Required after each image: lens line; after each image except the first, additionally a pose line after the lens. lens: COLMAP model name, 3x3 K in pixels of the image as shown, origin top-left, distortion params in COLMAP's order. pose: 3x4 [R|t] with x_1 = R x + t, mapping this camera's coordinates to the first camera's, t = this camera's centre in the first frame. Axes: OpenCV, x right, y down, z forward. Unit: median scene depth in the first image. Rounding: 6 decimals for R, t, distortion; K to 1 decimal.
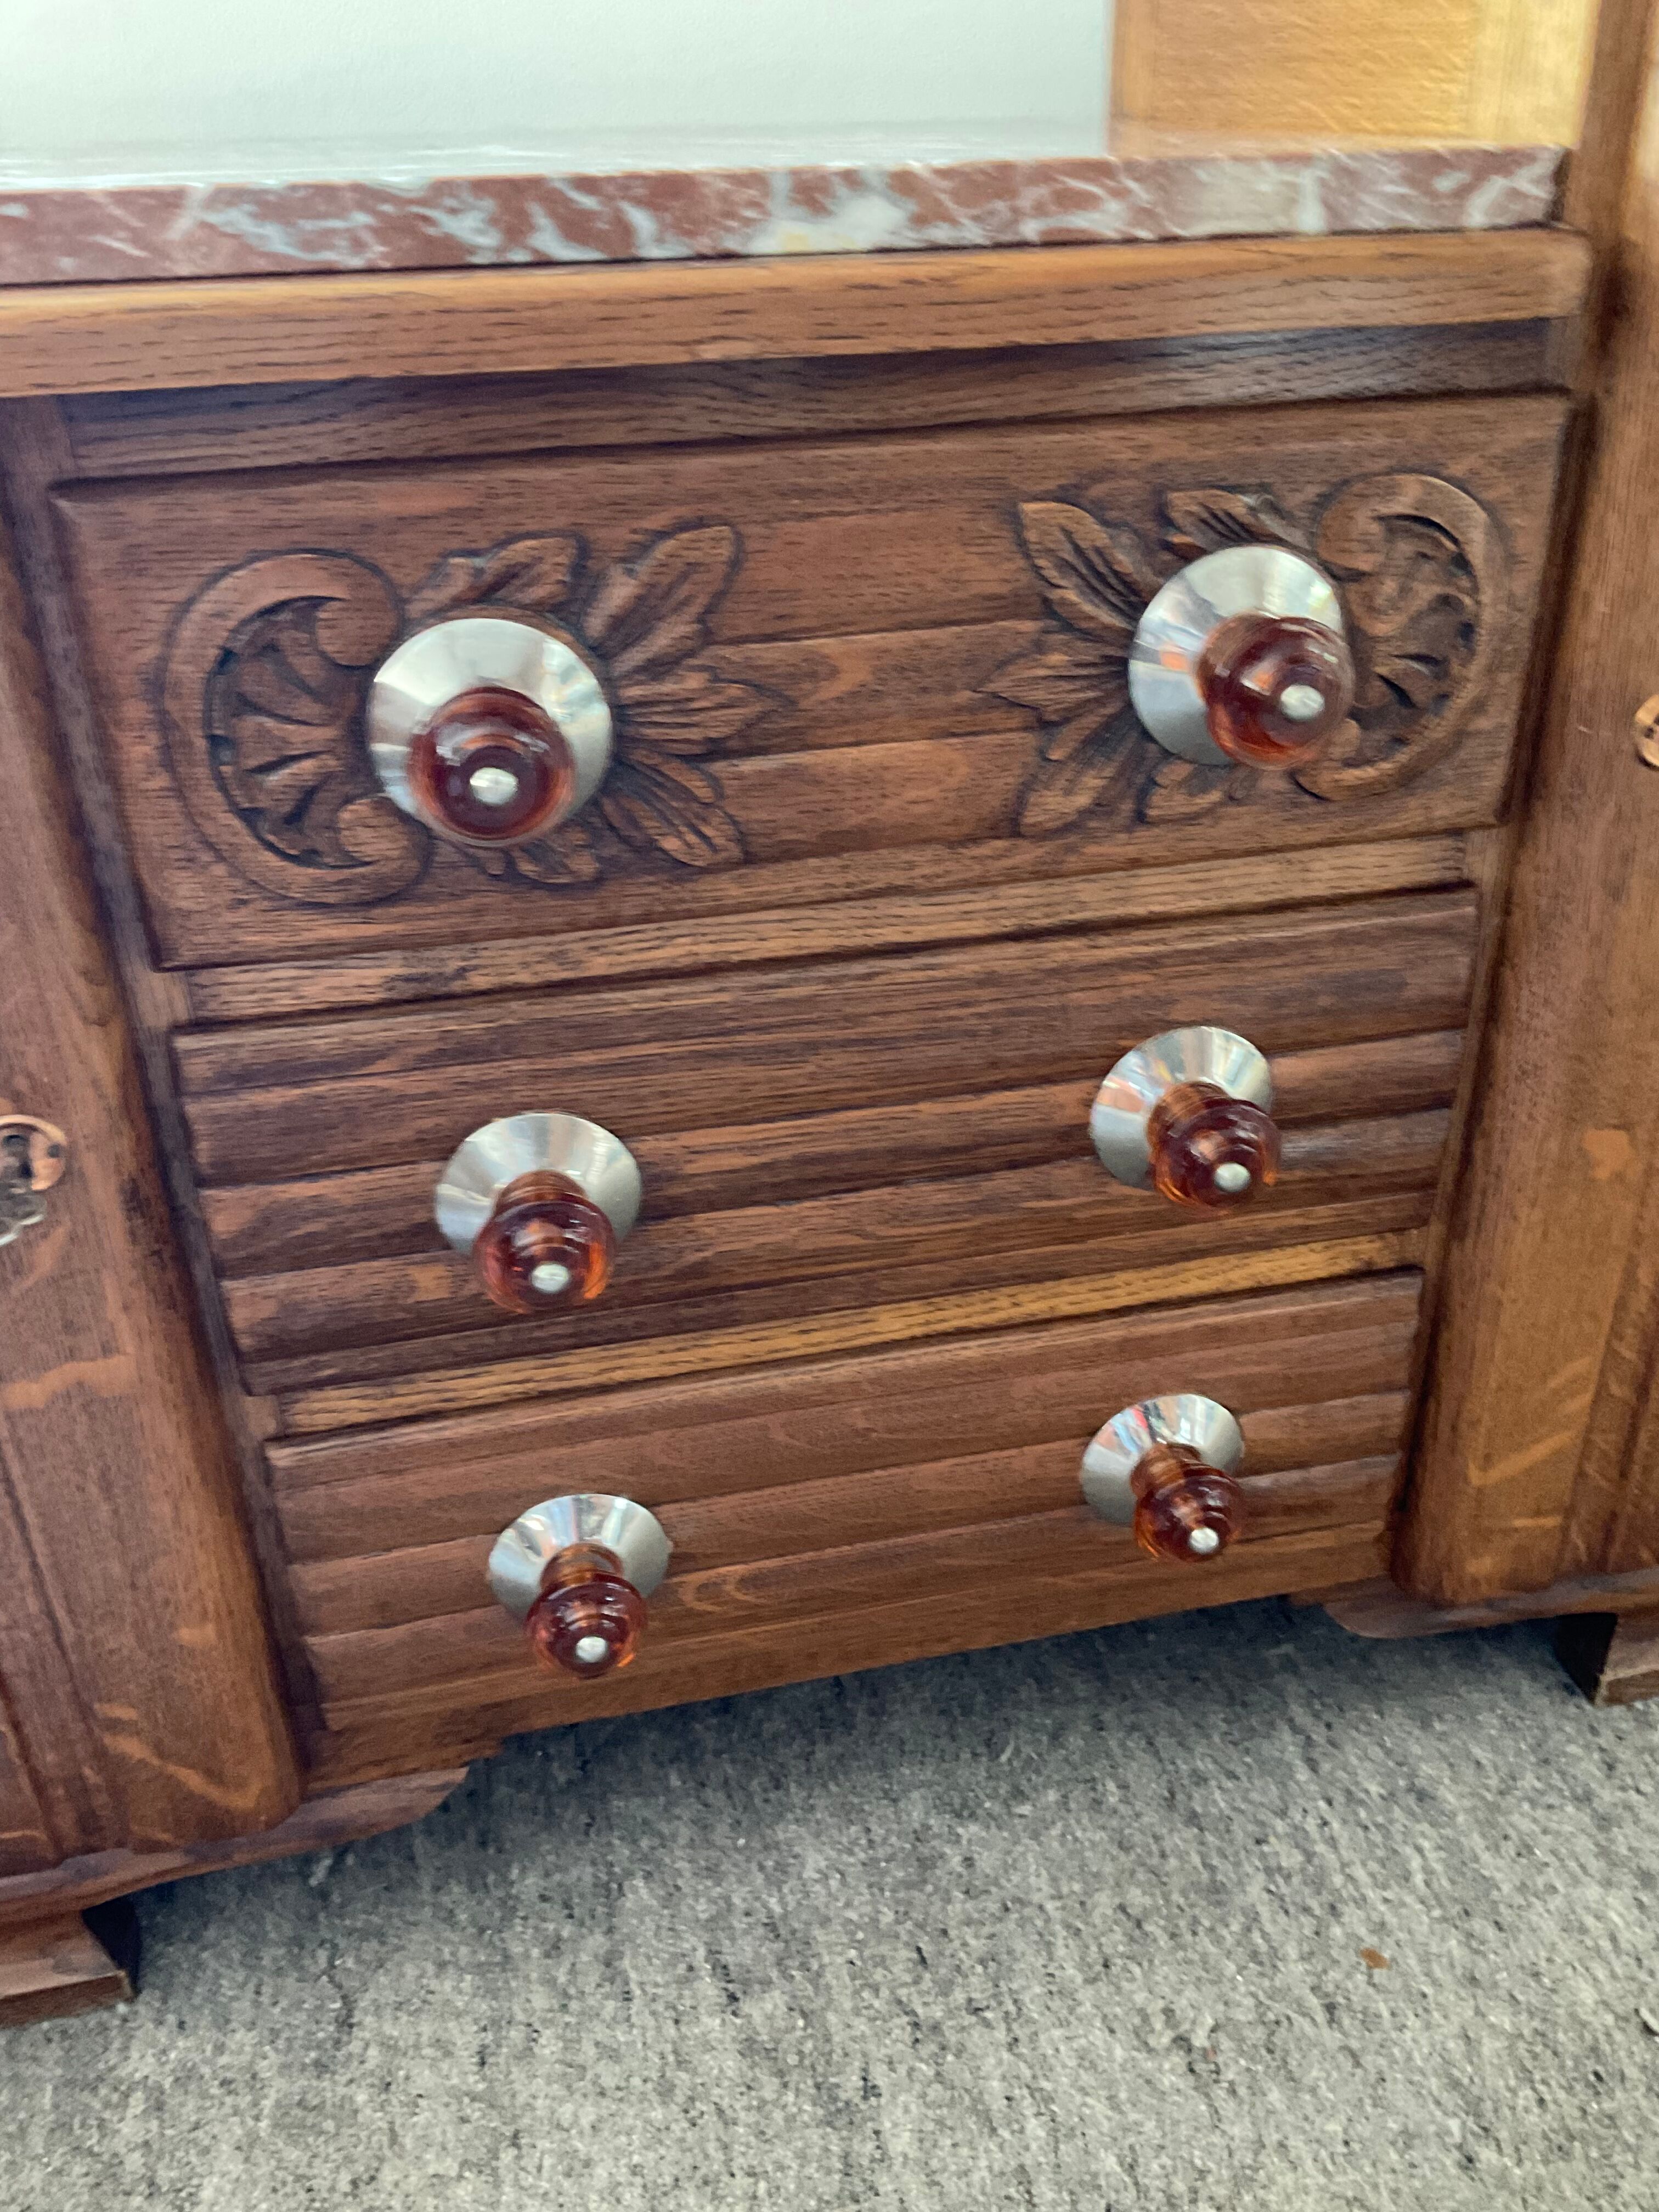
lens RADIAL K [[1842.5, 0, 830.0], [0, 1842.5, 1099.8], [0, 0, 1]] dist [0.048584, -0.096349]
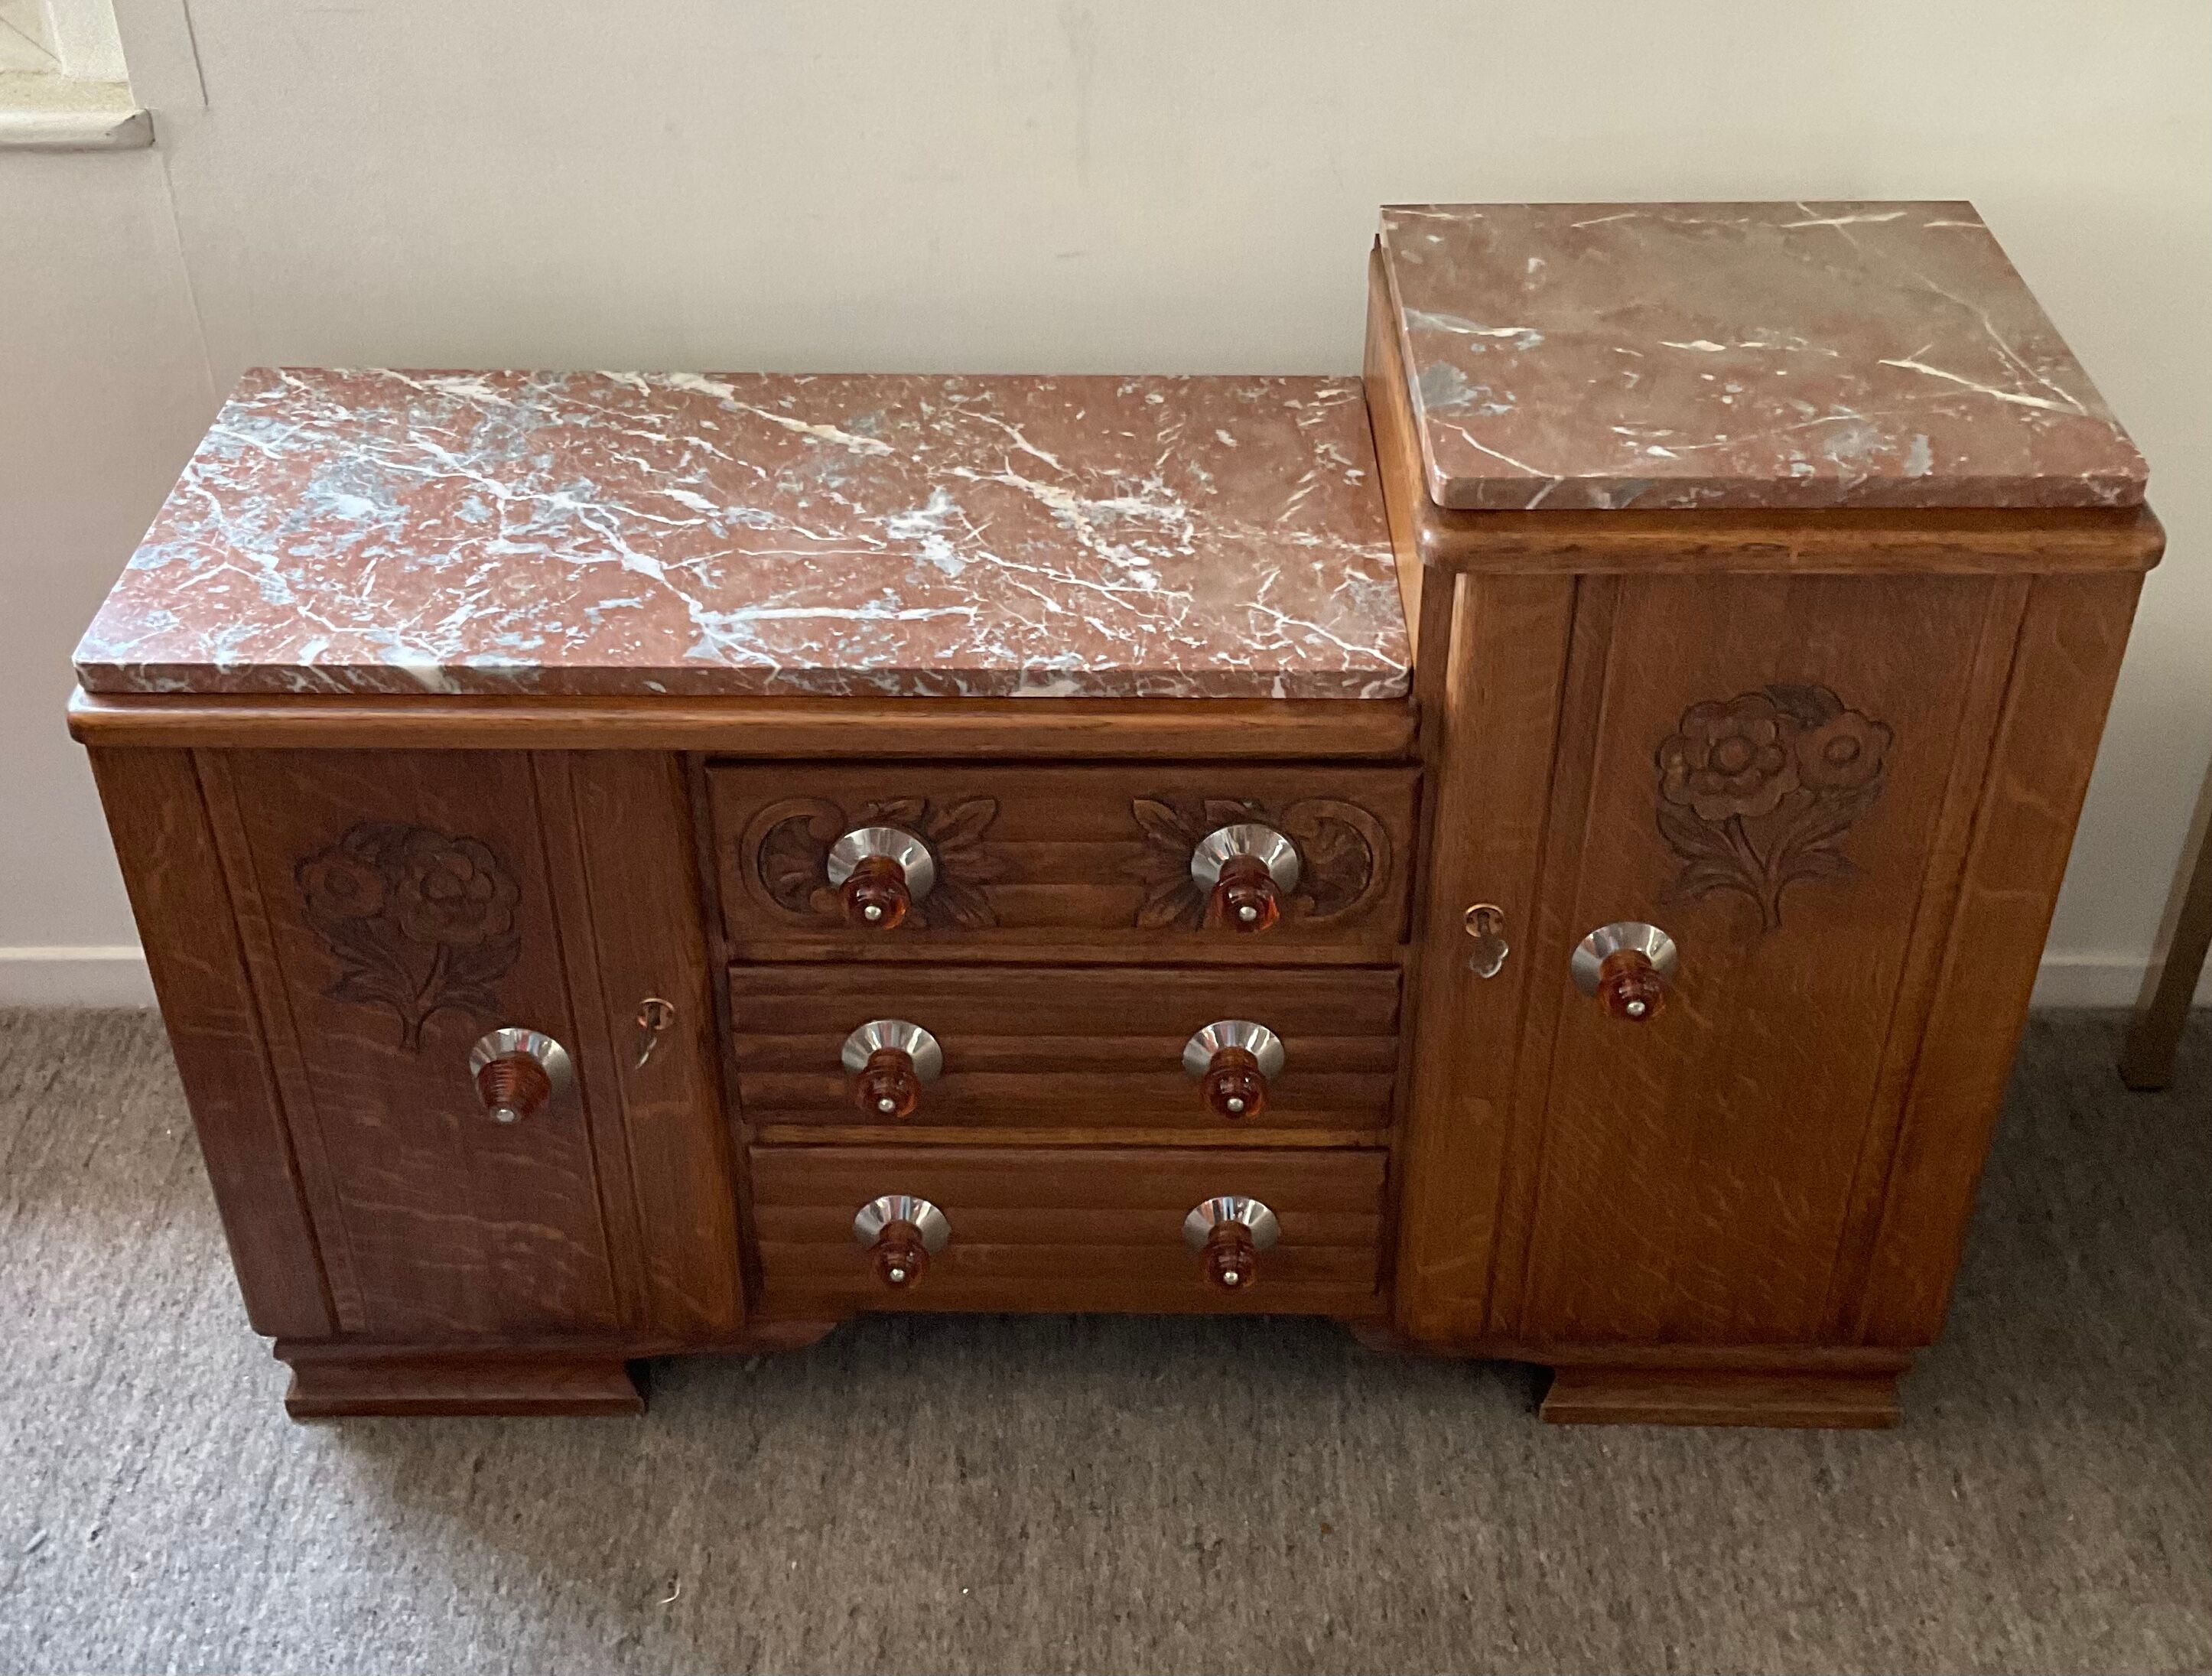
lens RADIAL K [[2524.8, 0, 1079.7], [0, 2524.8, 776.4], [0, 0, 1]] dist [0.065716, 0.000000]
pose [[0.973640, 0.145842, -0.175371, 0.457897], [-0.126505, 0.985060, 0.116850, -0.565665], [0.189793, -0.091585, 0.977543, -1.544410]]
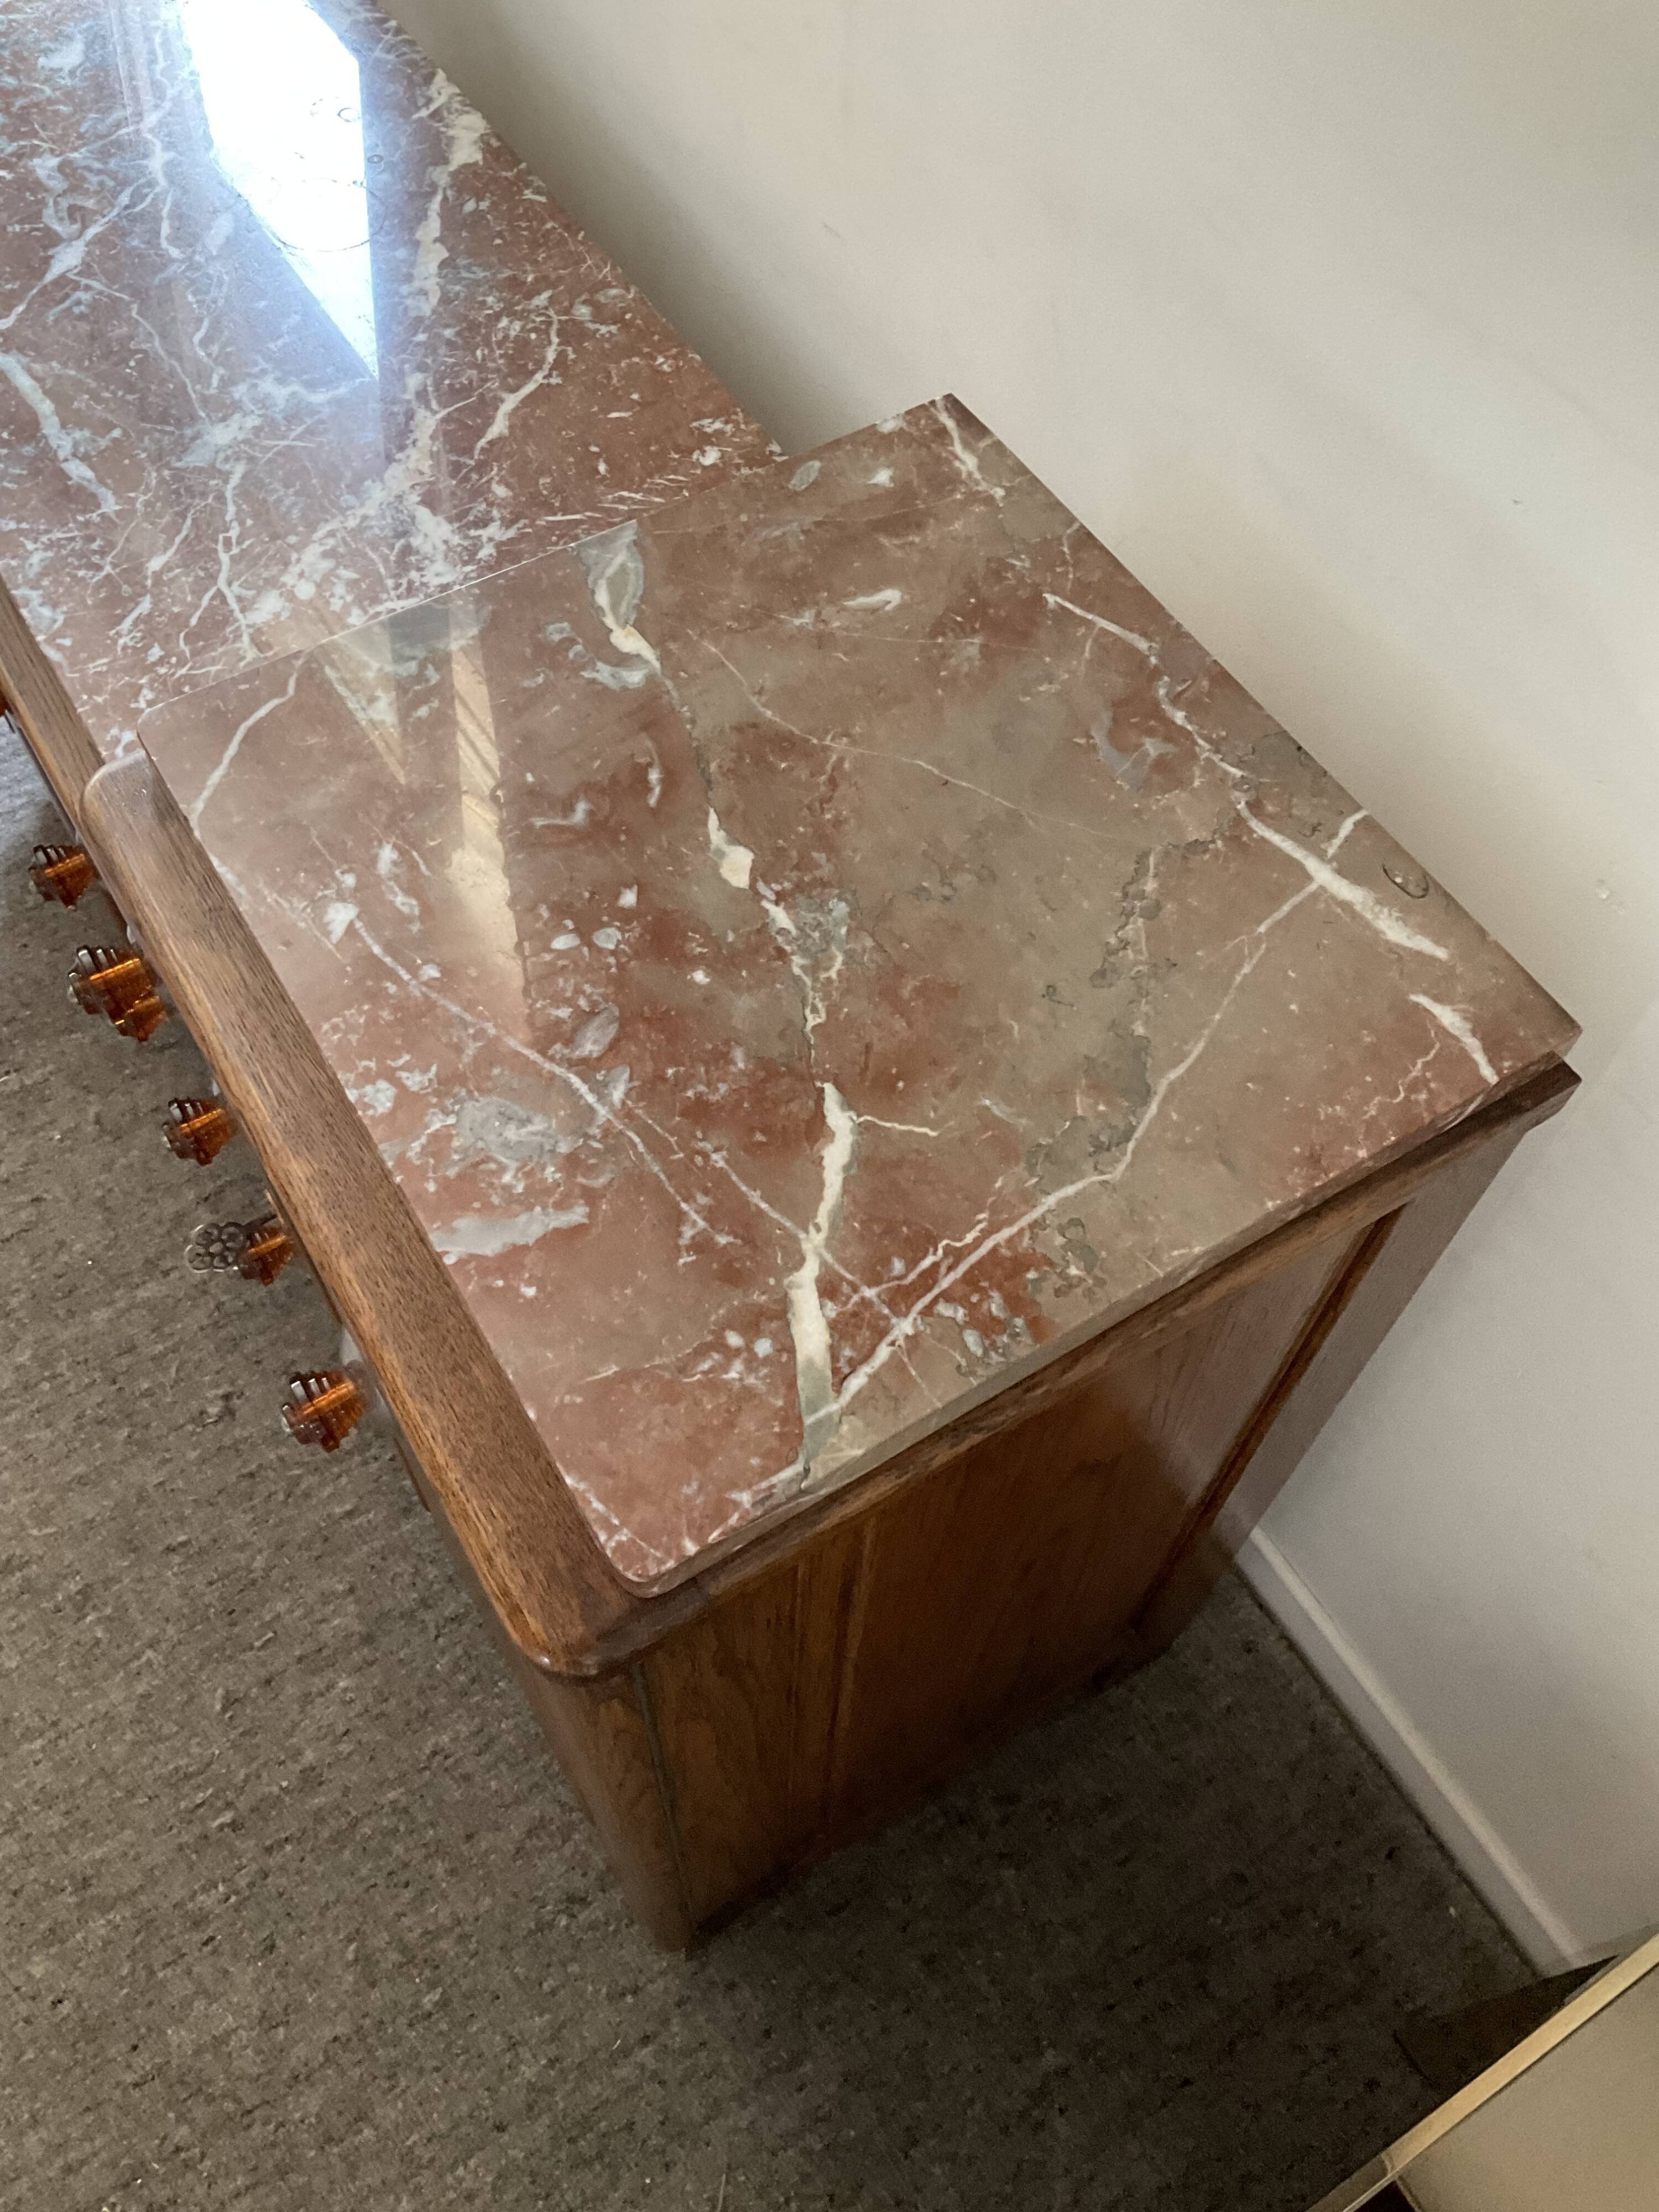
lens RADIAL K [[1842.5, 0, 829.4], [0, 1842.5, 1095.1], [0, 0, 1]] dist [0.048584, -0.096349]
pose [[0.334362, 0.817774, -0.468452, 1.190227], [-0.498068, 0.575306, 0.648807, -1.413875], [0.800081, 0.016385, 0.599668, 0.411672]]
